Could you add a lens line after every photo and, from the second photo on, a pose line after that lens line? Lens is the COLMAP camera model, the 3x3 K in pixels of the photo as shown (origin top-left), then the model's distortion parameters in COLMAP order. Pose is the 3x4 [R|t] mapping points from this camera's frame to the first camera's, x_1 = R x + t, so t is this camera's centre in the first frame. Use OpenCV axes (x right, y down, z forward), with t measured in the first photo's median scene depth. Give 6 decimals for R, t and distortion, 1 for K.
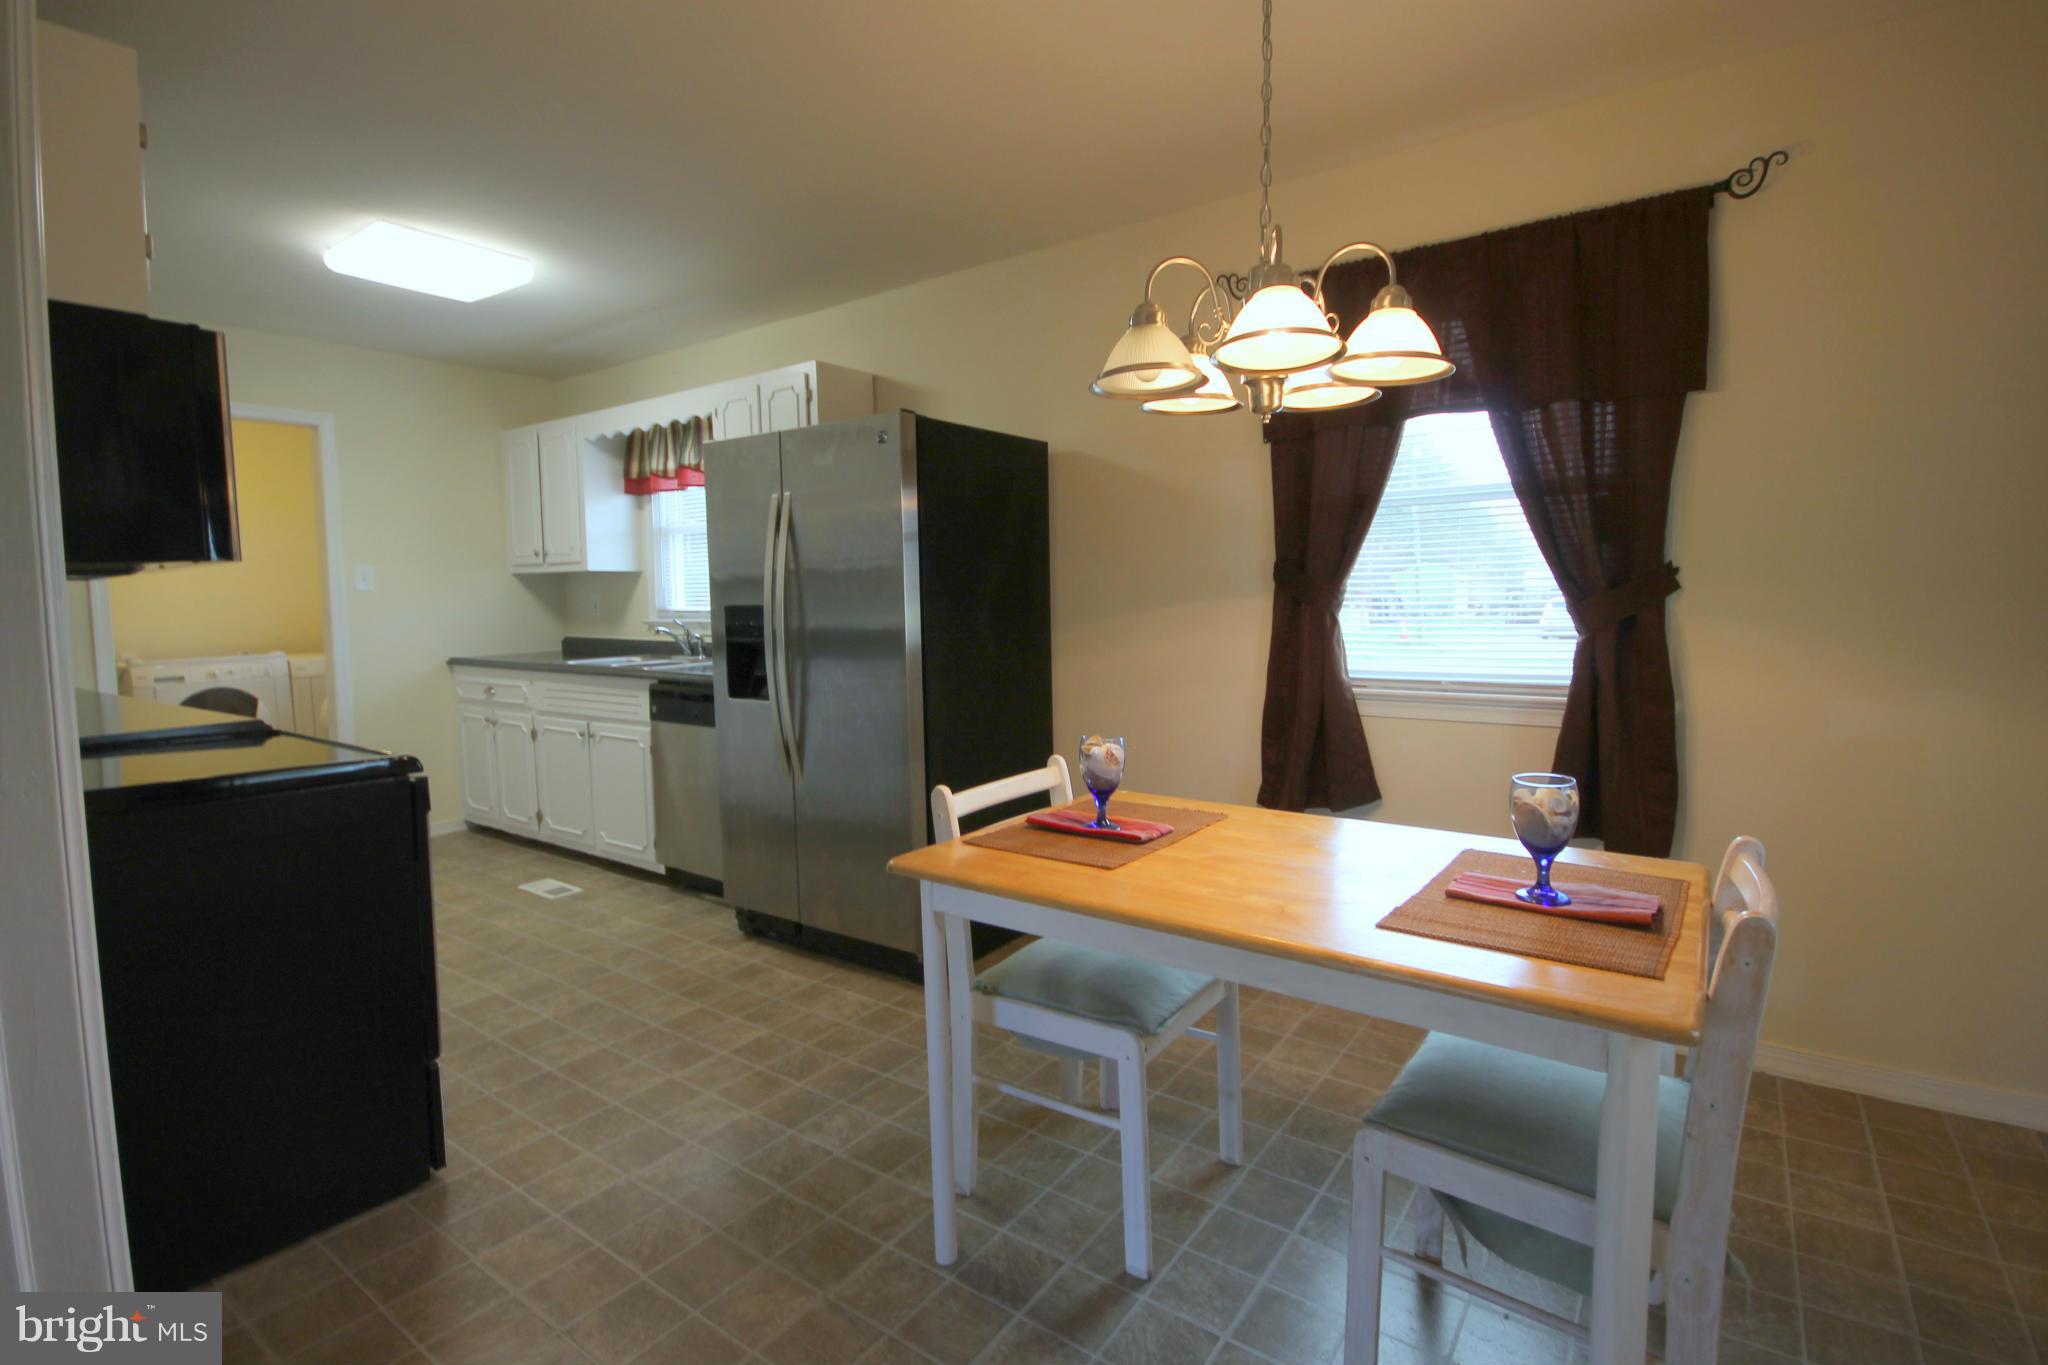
lens RADIAL K [[967.6, 0, 1065.6], [0, 967.6, 670.5], [0, 0, 1]] dist [-0.003636, -0.001204]
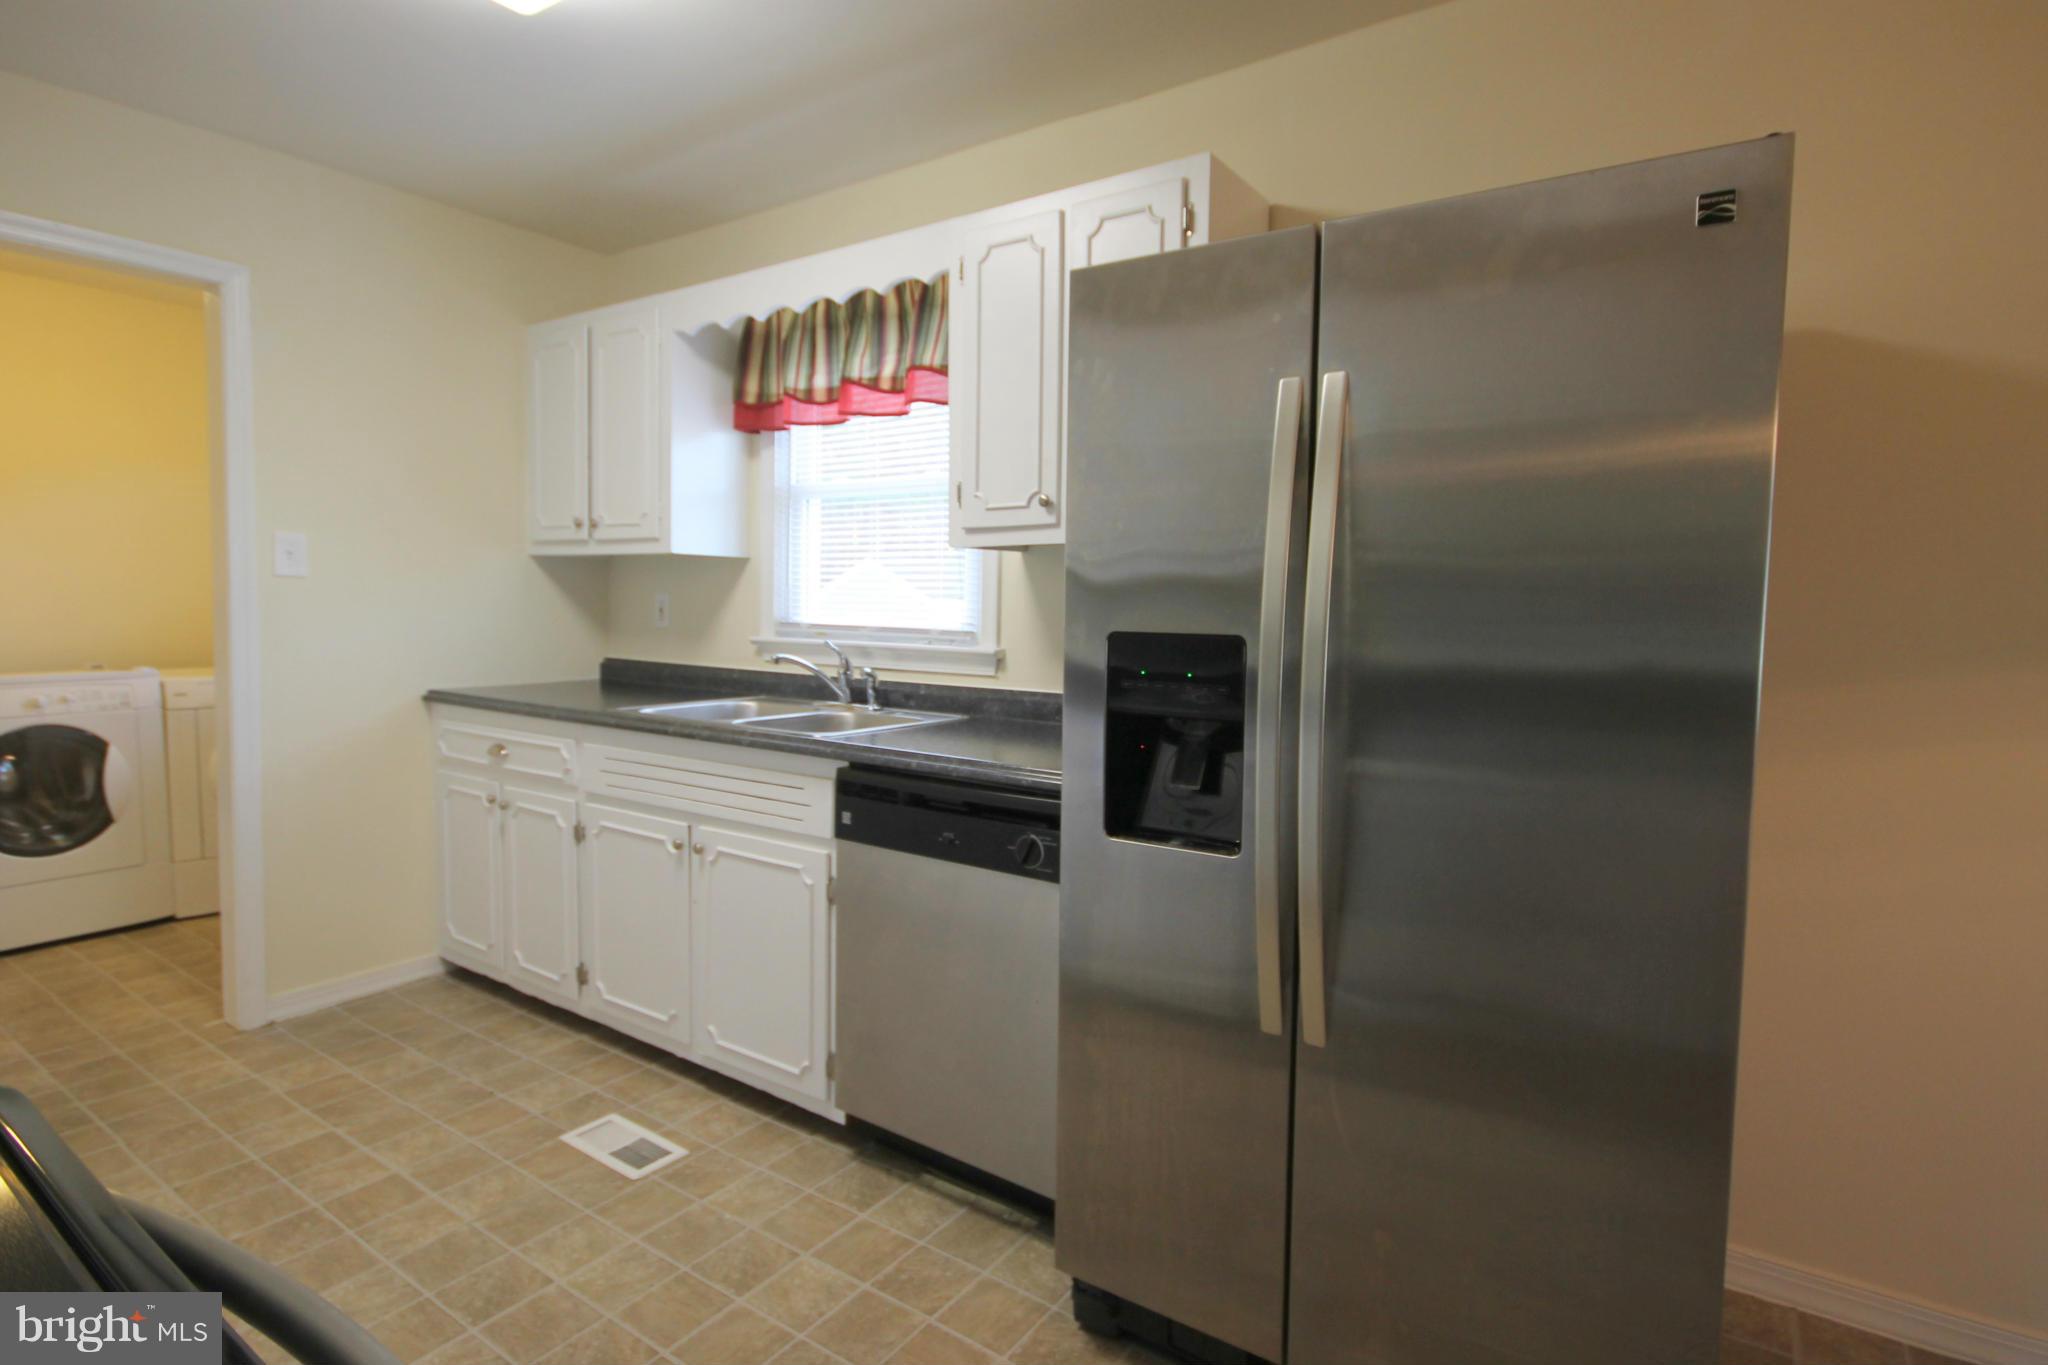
lens RADIAL K [[967.6, 0, 986.2], [0, 967.6, 661.3], [0, 0, 1]] dist [-0.003636, -0.001204]
pose [[0.999444, 0.030800, 0.012752, -0.311841], [-0.030527, 0.999312, -0.021065, -0.030662], [-0.013392, 0.020664, 0.999697, 0.411093]]
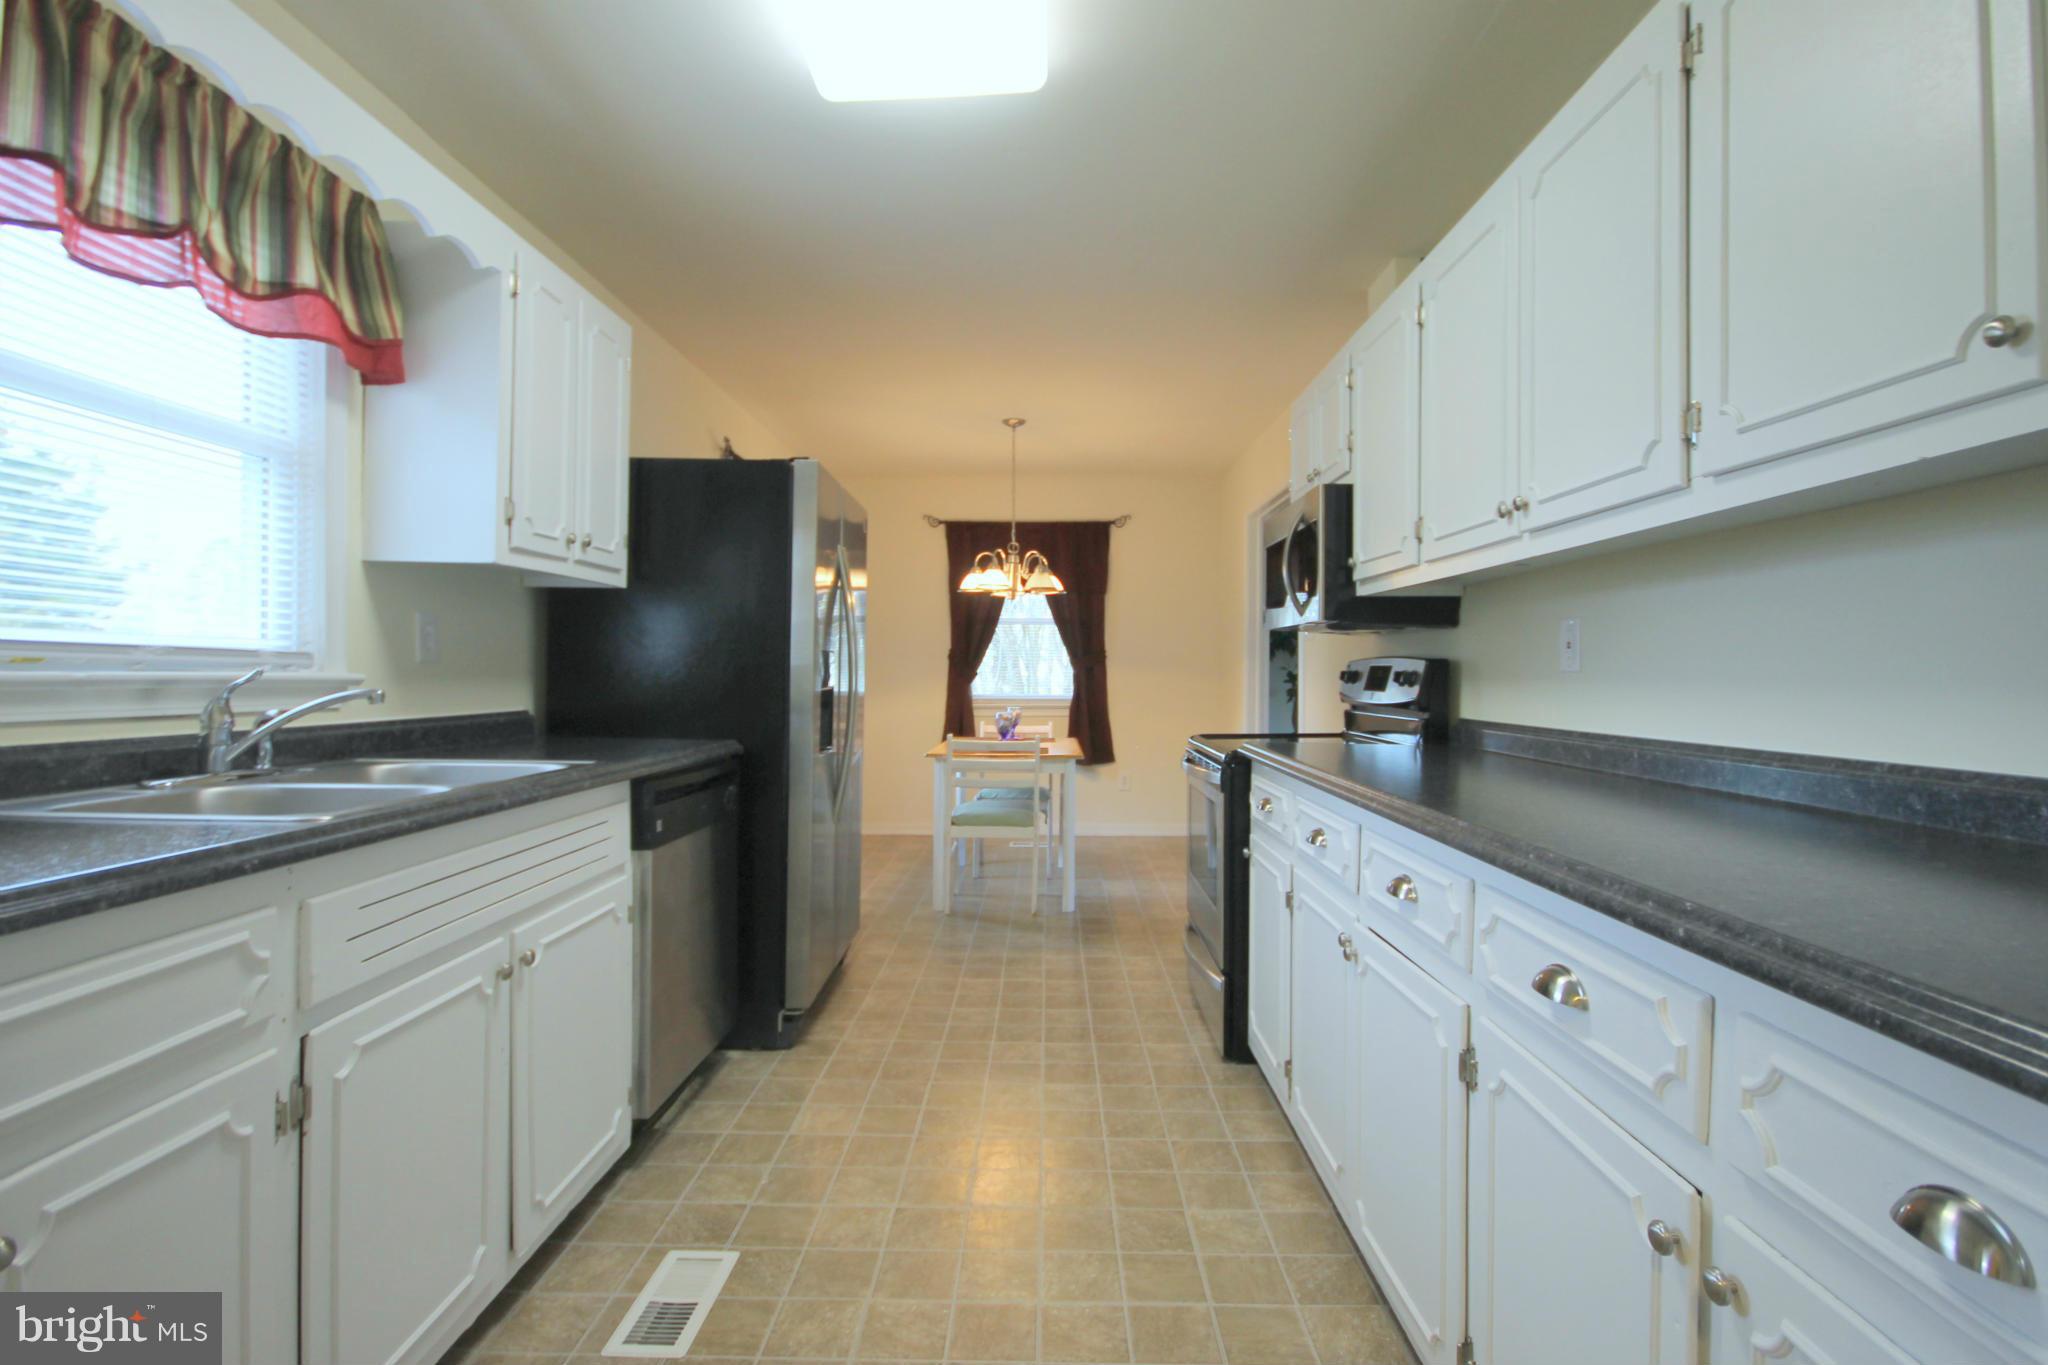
lens RADIAL K [[967.6, 0, 1035.9], [0, 967.6, 666.5], [0, 0, 1]] dist [-0.003636, -0.001204]
pose [[-0.560767, 0.016116, 0.827817, -0.865515], [0.064518, 0.997621, 0.024283, -0.043823], [-0.825456, 0.067027, -0.560473, 0.966472]]
